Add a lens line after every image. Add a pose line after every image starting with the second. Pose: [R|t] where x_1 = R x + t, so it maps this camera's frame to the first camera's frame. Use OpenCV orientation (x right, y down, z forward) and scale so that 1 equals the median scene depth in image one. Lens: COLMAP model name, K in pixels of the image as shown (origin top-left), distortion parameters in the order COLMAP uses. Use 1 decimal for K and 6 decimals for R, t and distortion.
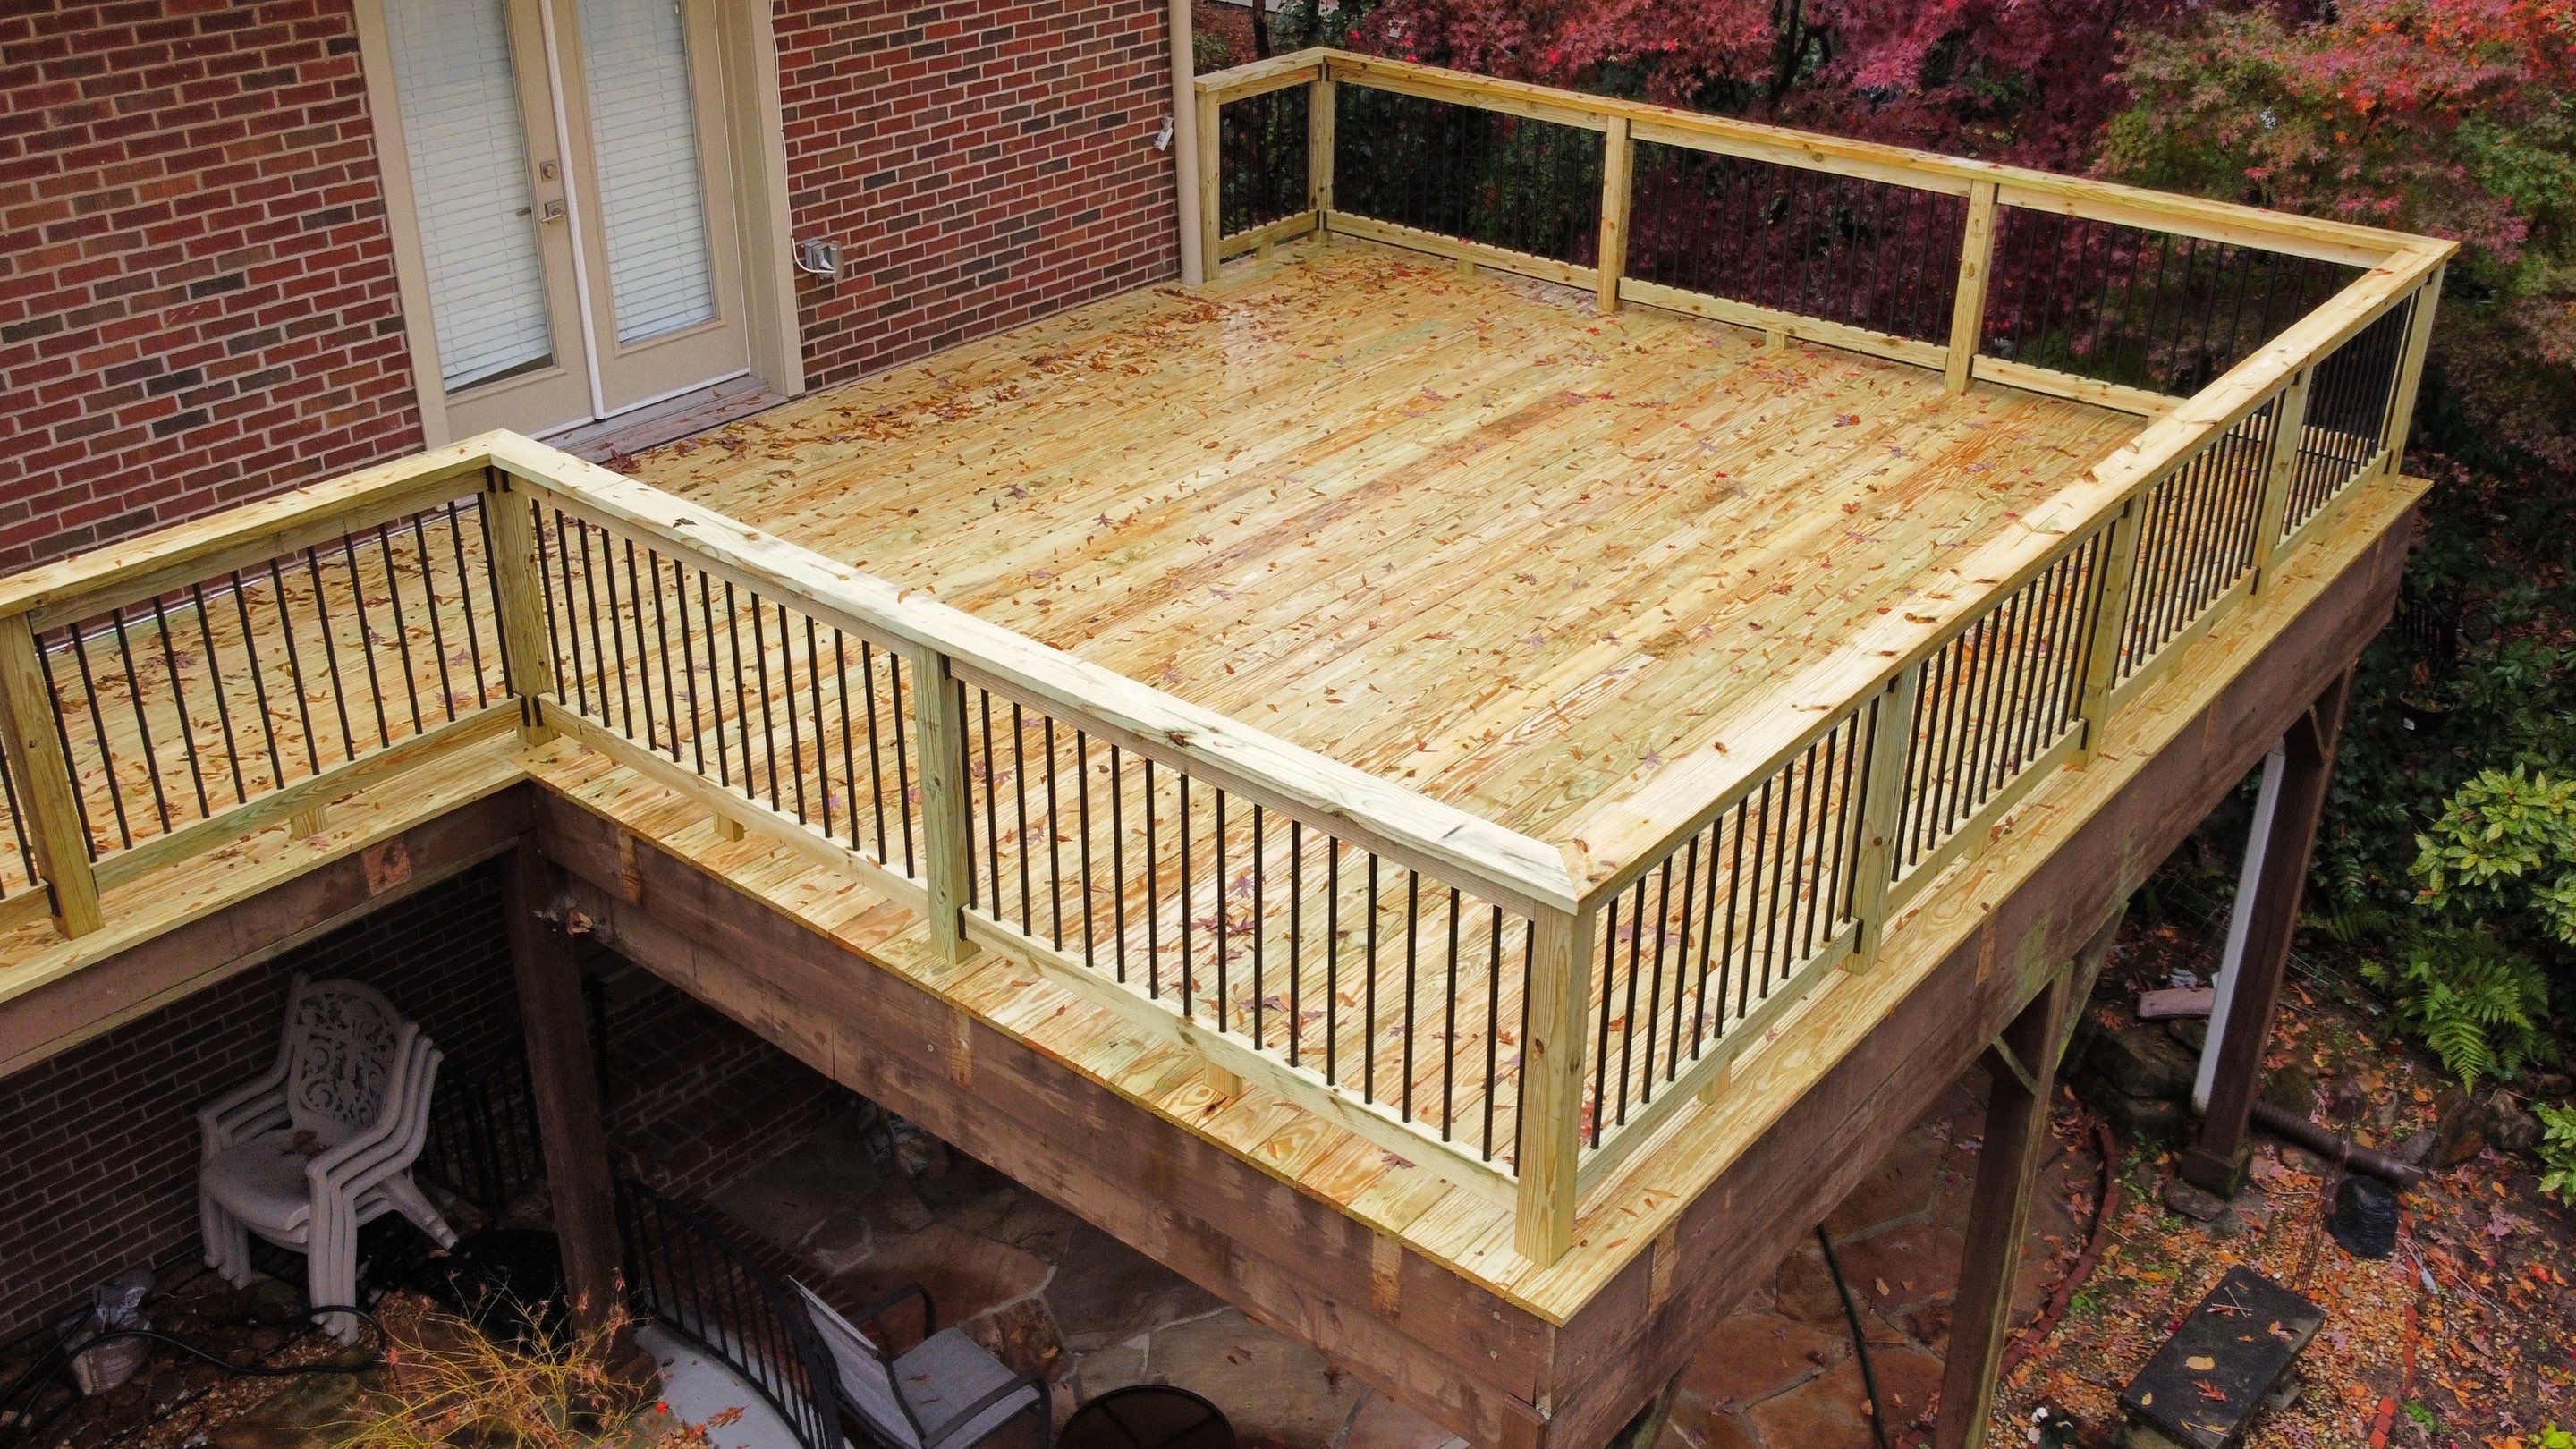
lens RADIAL K [[2369.9, 0, 1293.6], [0, 2369.9, 718.3], [0, 0, 1]] dist [-0.005466, 0.000000]
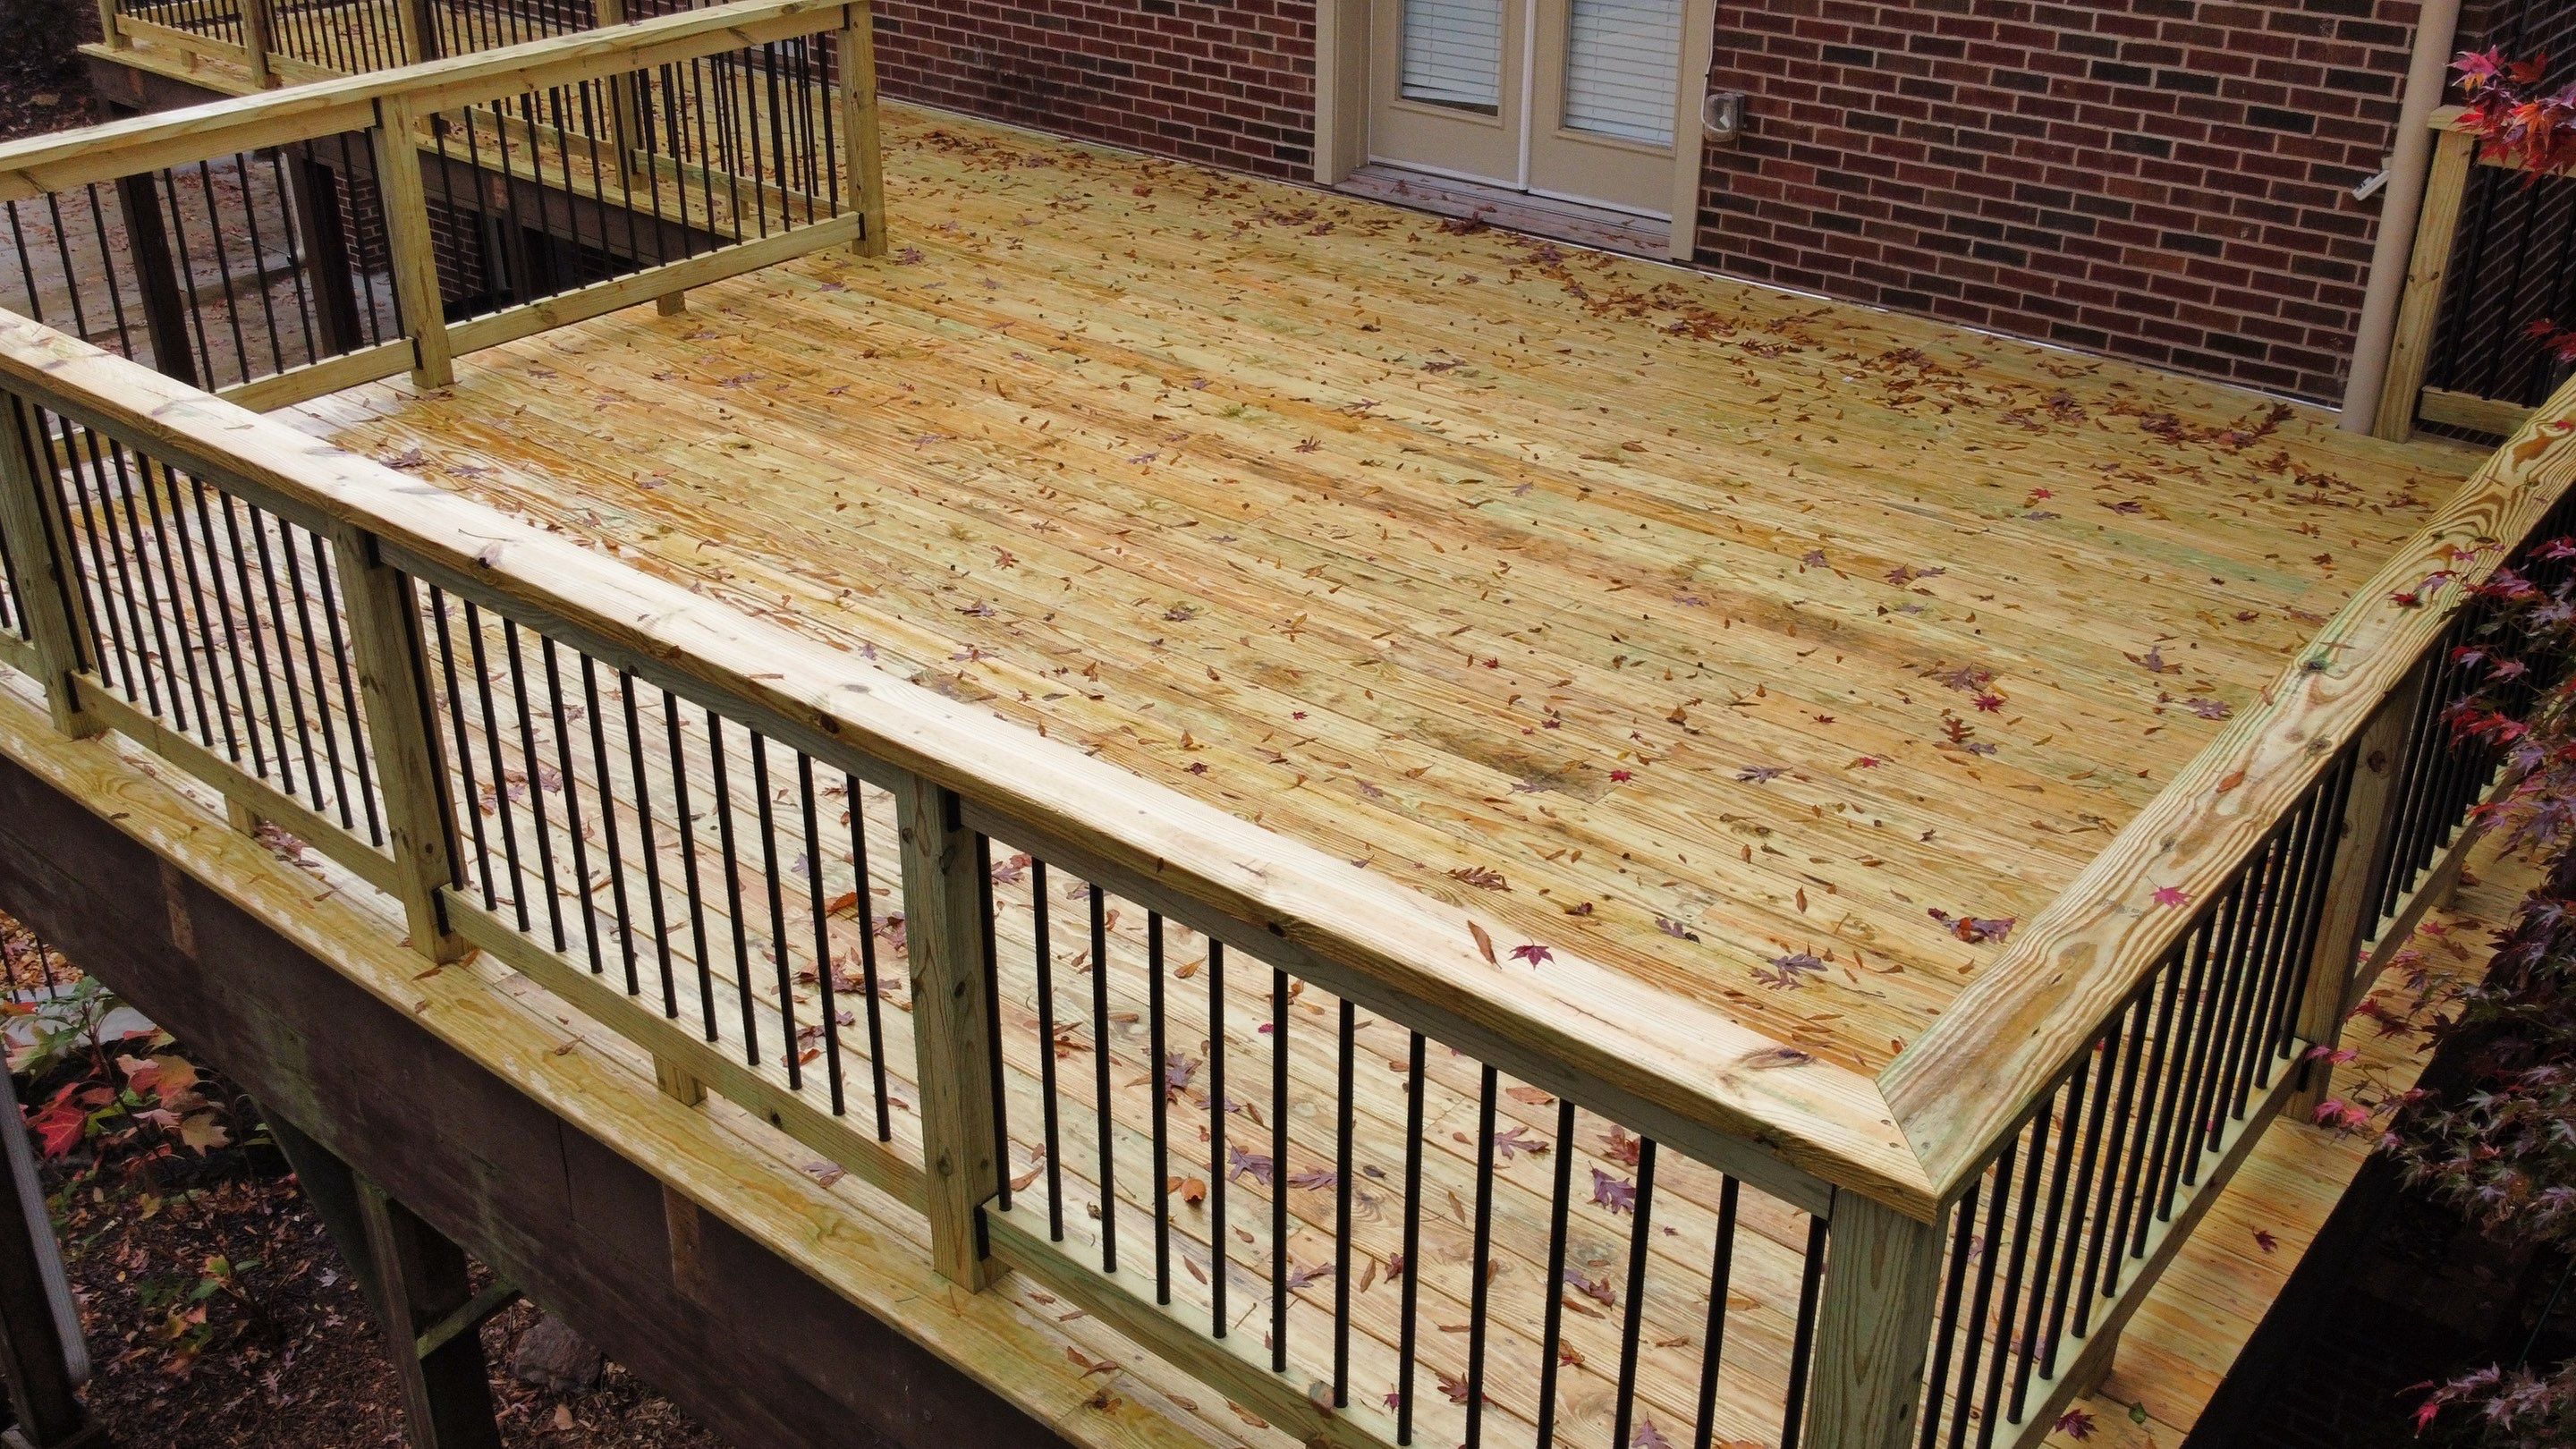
lens RADIAL K [[2369.9, 0, 1299.6], [0, 2369.9, 709.8], [0, 0, 1]] dist [-0.005466, 0.000000]
pose [[-0.008791, 0.443157, -0.896401, 0.739428], [-0.458805, 0.794720, 0.397388, -0.330959], [0.888493, 0.414767, 0.196336, 0.898314]]
